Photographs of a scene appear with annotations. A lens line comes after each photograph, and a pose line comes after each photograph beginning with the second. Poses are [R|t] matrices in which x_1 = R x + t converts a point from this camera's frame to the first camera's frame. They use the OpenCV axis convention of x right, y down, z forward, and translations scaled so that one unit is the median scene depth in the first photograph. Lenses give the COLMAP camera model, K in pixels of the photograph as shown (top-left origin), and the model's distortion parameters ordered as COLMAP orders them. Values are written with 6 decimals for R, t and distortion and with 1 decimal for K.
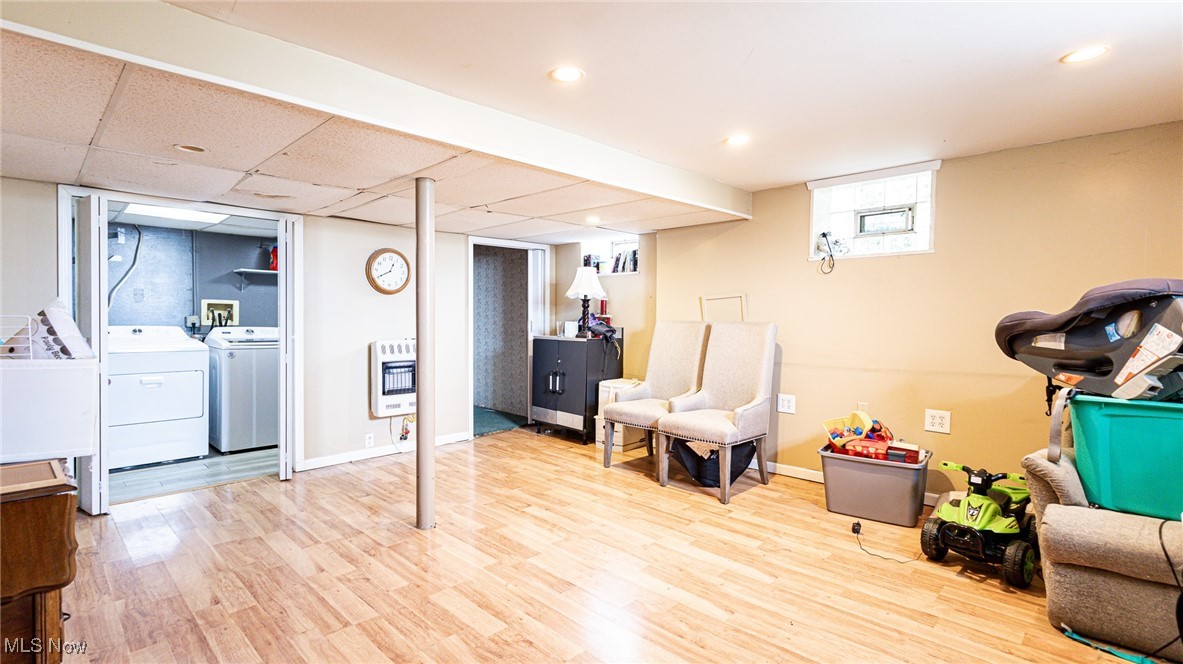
lens RADIAL K [[567.7, 0, 589.0], [0, 567.7, 326.6], [0, 0, 1]] dist [0.005941, 0.000606]
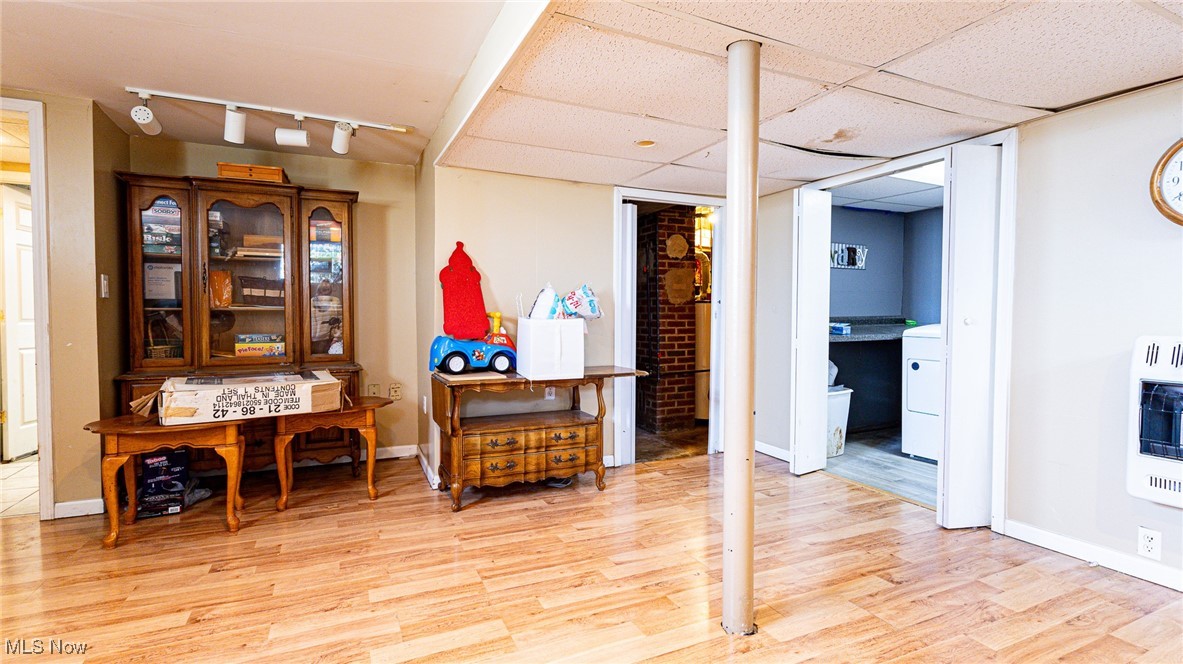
lens RADIAL K [[567.7, 0, 600.8], [0, 567.7, 327.6], [0, 0, 1]] dist [0.005941, 0.000606]
pose [[-0.351295, 0.013518, -0.936167, 0.458858], [-0.021200, 0.999525, 0.022388, 0.036505], [0.936025, 0.027712, -0.350841, 1.514546]]
